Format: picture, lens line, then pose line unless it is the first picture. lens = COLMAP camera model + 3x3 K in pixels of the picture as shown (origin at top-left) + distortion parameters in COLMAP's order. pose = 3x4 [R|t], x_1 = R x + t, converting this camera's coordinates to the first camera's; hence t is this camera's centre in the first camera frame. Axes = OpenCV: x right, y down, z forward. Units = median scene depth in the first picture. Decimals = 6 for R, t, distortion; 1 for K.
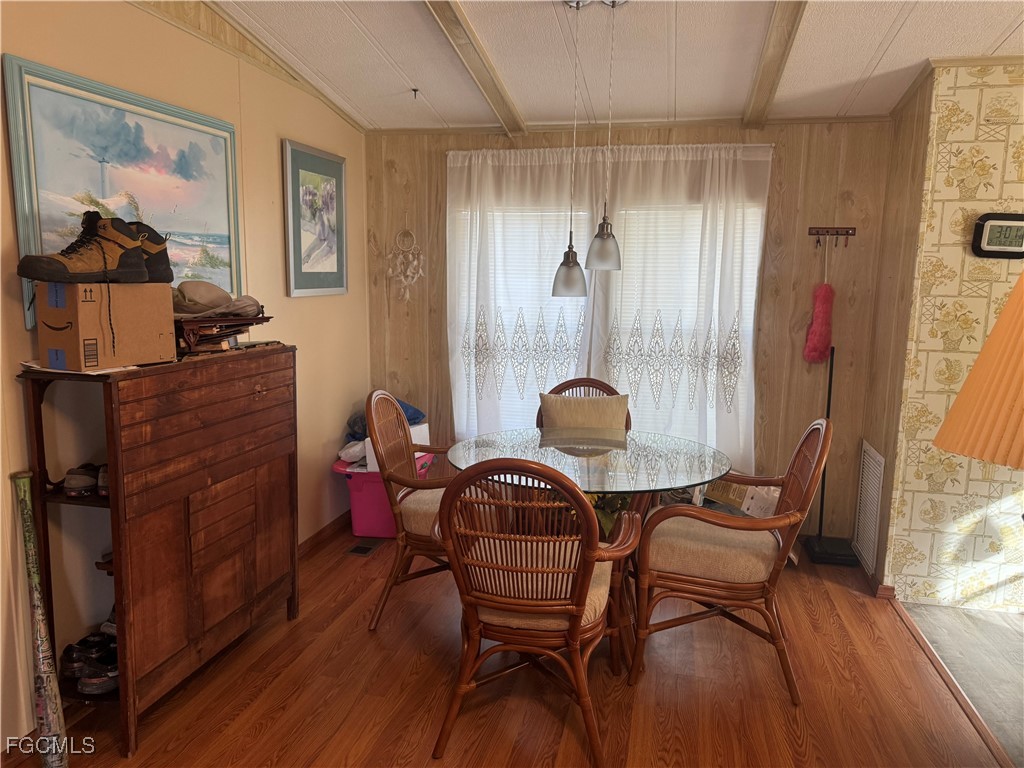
lens RADIAL K [[722.8, 0, 522.7], [0, 722.8, 388.9], [0, 0, 1]] dist [0.061471, -0.064028]
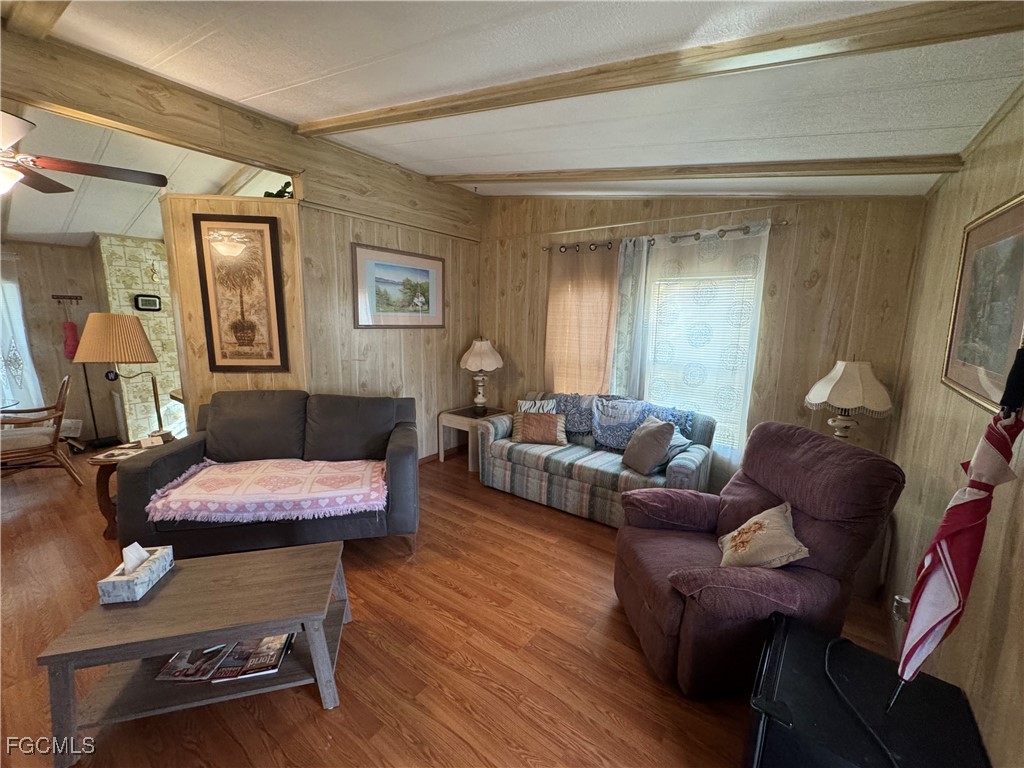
lens RADIAL K [[406.8, 0, 516.0], [0, 406.8, 387.4], [0, 0, 1]] dist [-0.010207, 0.000459]
pose [[0.412393, -0.162191, 0.896452, -0.160426], [0.140753, 0.983552, 0.113199, 0.114362], [-0.900067, 0.079496, 0.428439, -0.790988]]
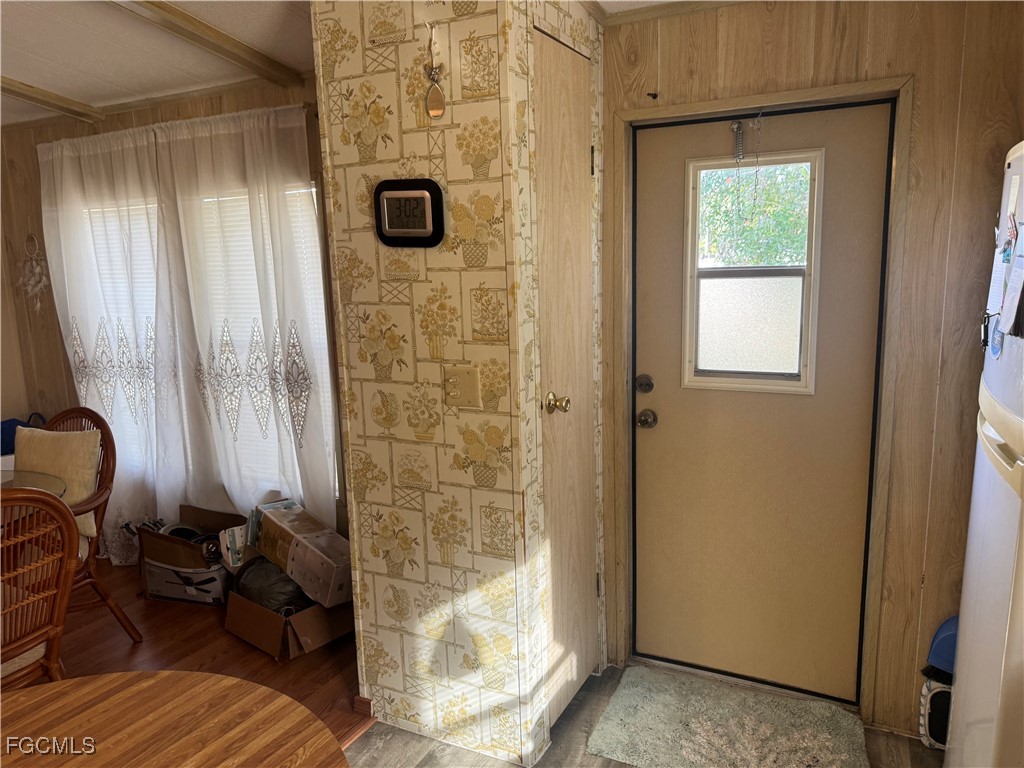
lens RADIAL K [[722.8, 0, 515.5], [0, 722.8, 388.7], [0, 0, 1]] dist [0.061471, -0.064028]
pose [[0.967490, 0.001087, -0.252906, 0.869017], [0.003250, 0.999855, 0.016728, -0.054221], [0.252888, -0.017007, 0.967346, 0.353397]]
